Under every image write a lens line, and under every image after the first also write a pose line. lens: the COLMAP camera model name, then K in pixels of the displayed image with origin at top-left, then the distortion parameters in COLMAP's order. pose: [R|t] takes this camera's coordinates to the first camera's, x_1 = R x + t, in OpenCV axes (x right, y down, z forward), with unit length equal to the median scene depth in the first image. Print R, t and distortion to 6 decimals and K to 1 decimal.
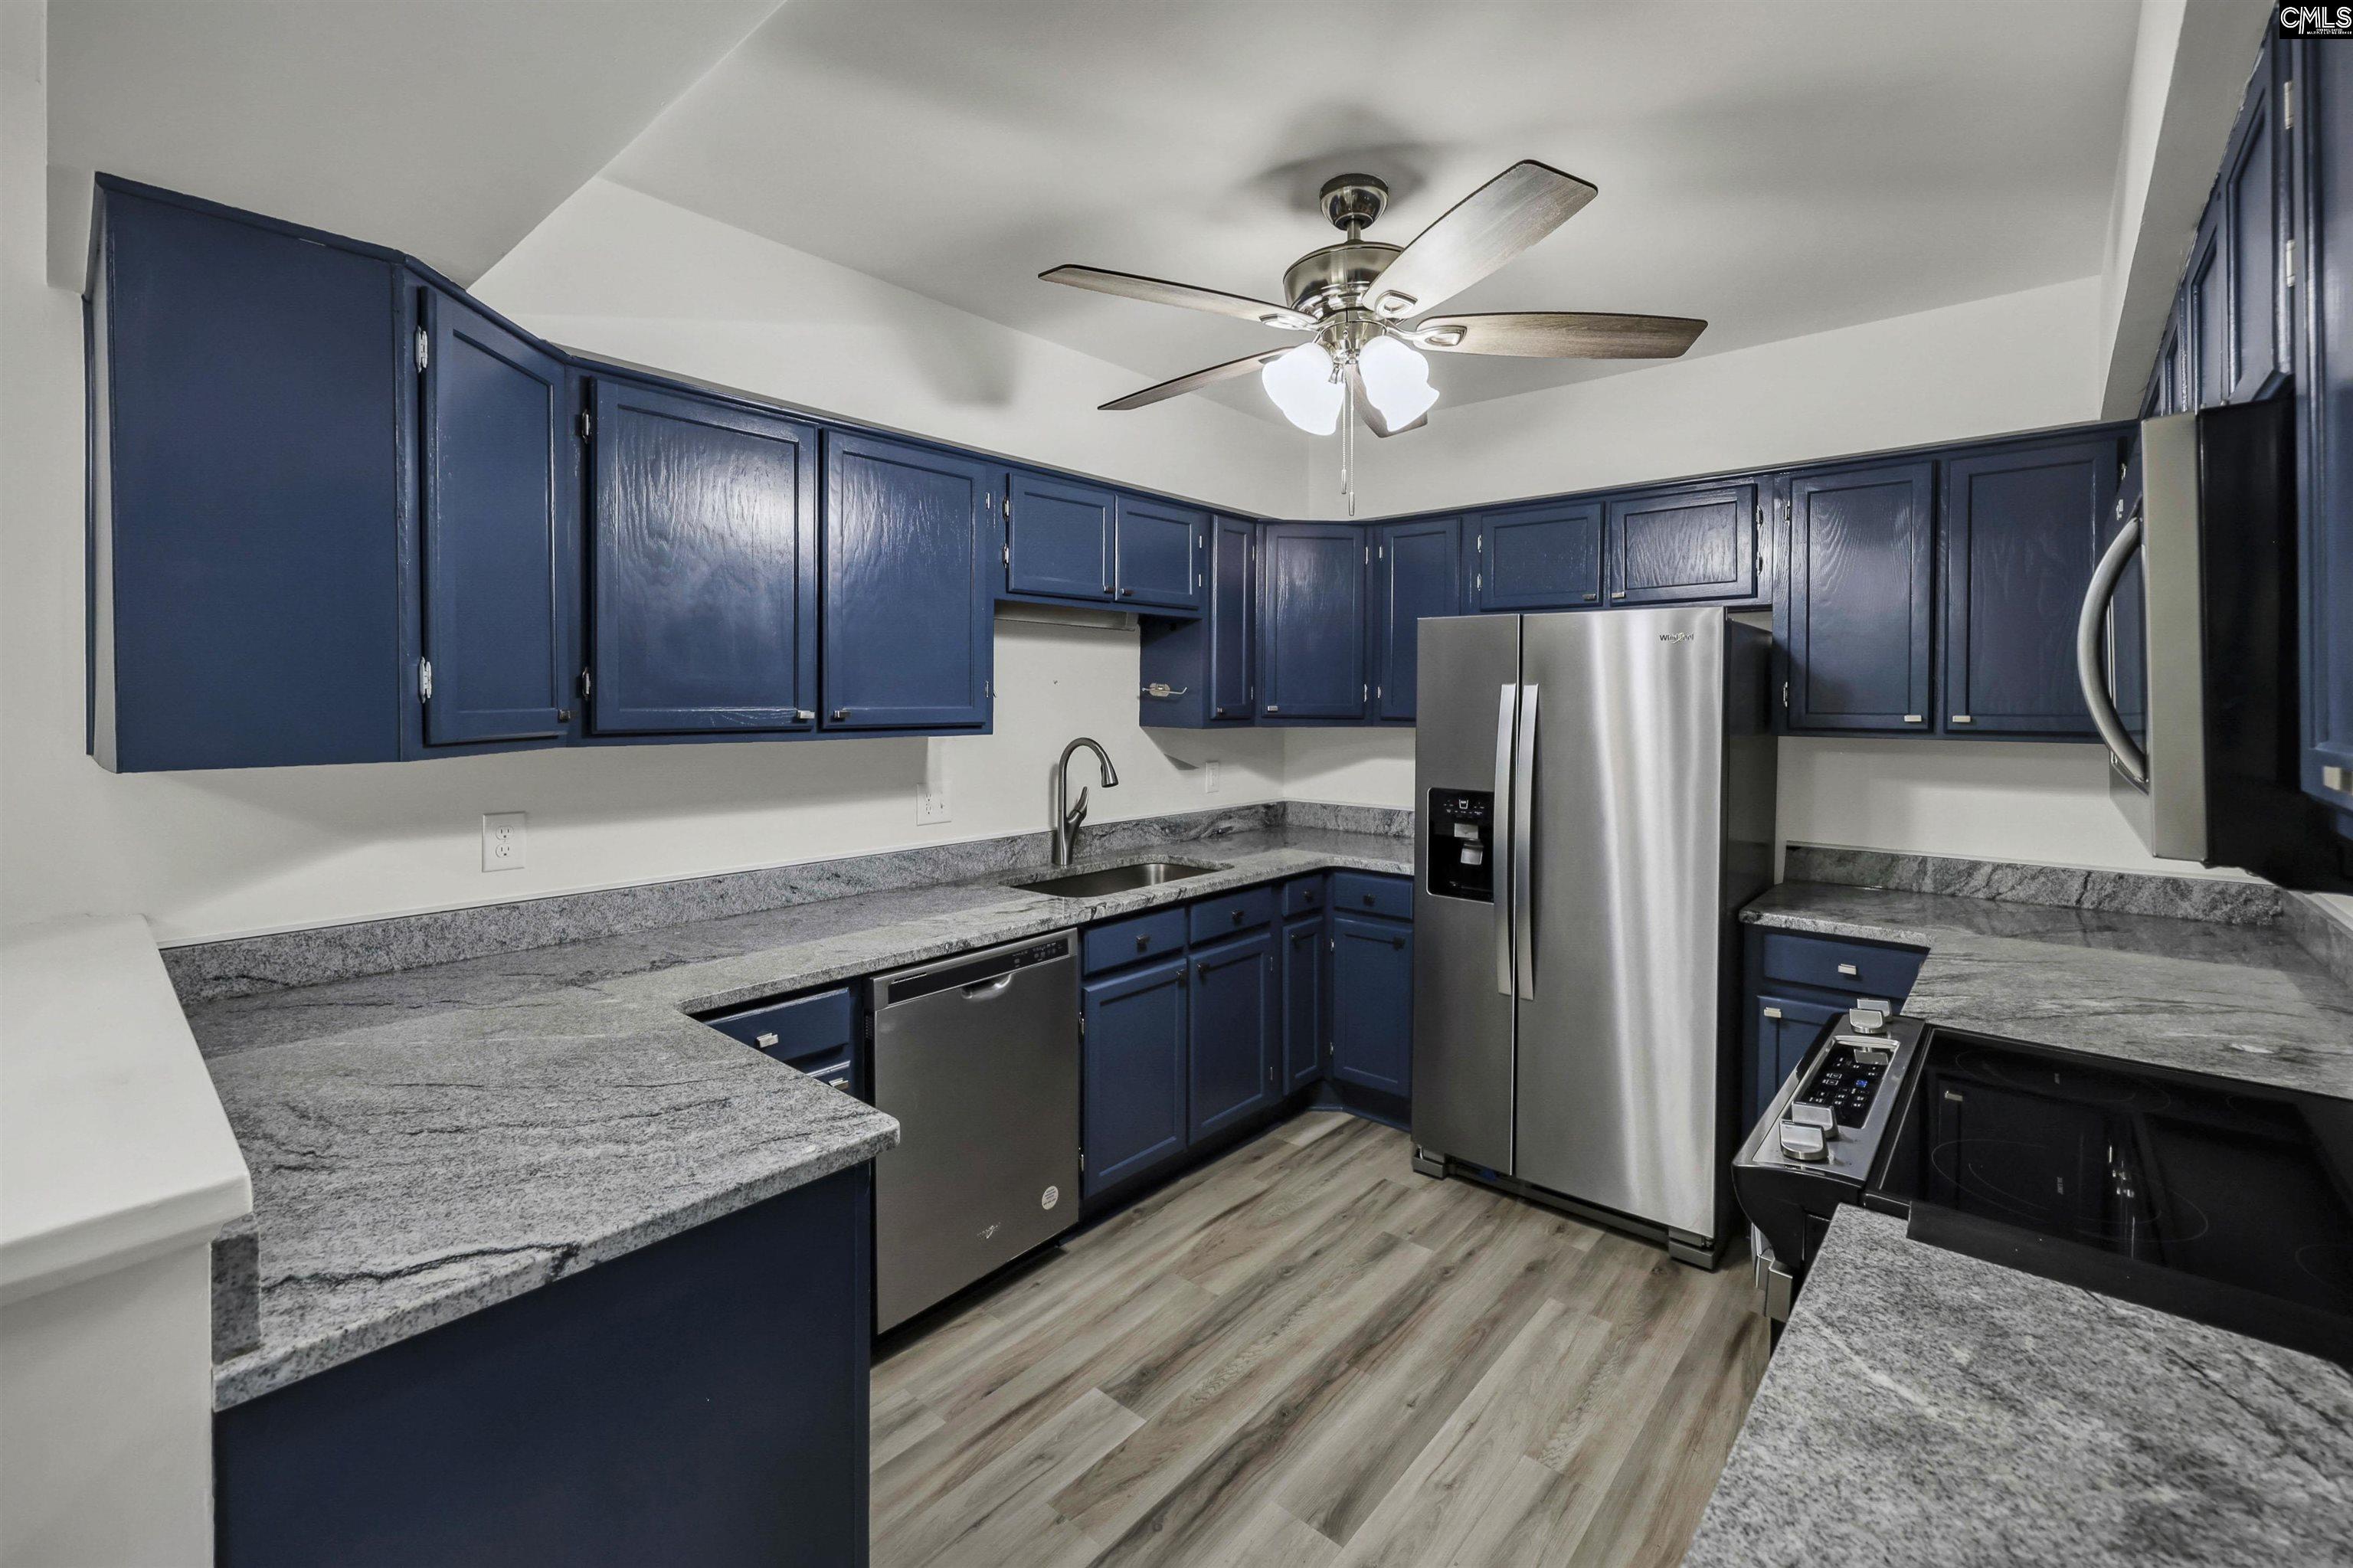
lens RADIAL K [[1009.2, 0, 1176.4], [0, 1009.2, 724.8], [0, 0, 1]] dist [-0.002623, 0.000393]
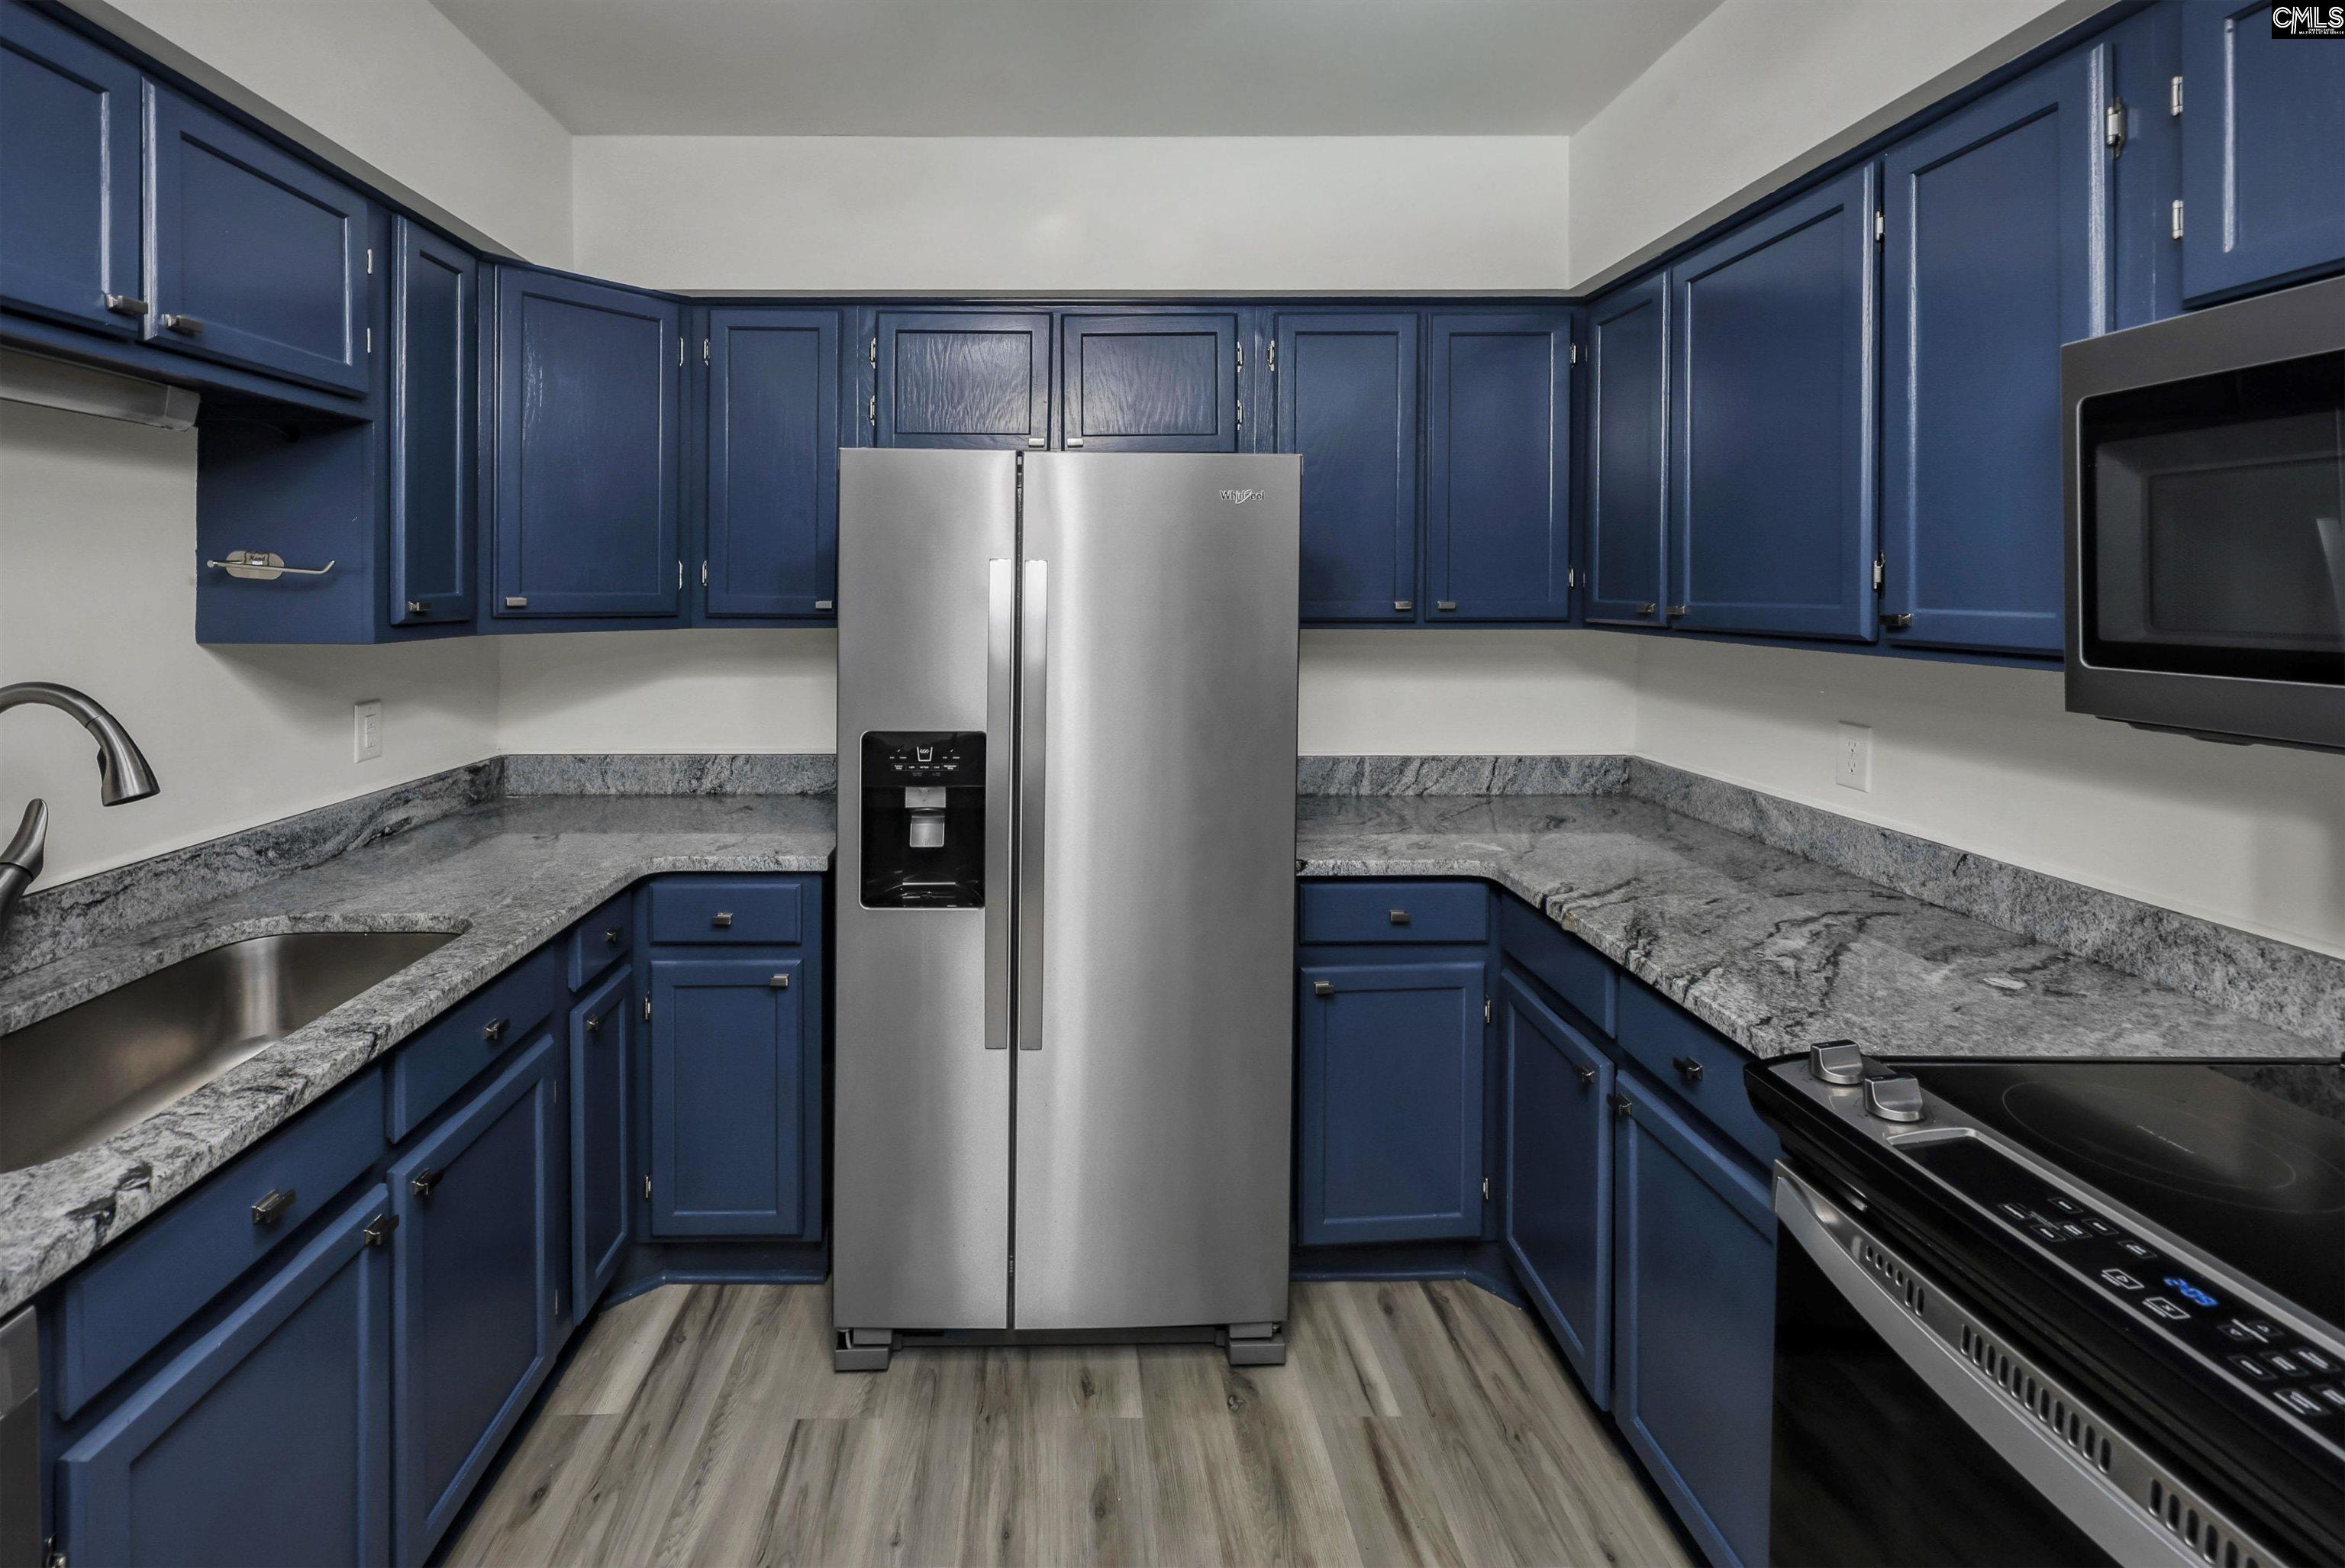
lens RADIAL K [[933.2, 0, 987.1], [0, 933.2, 599.0], [0, 0, 1]] dist [-0.000367, 0.000074]
pose [[0.744795, -0.009809, 0.667221, -0.058592], [0.019540, 0.999784, -0.007114, -0.009927], [-0.667007, 0.018336, 0.744826, 0.490349]]
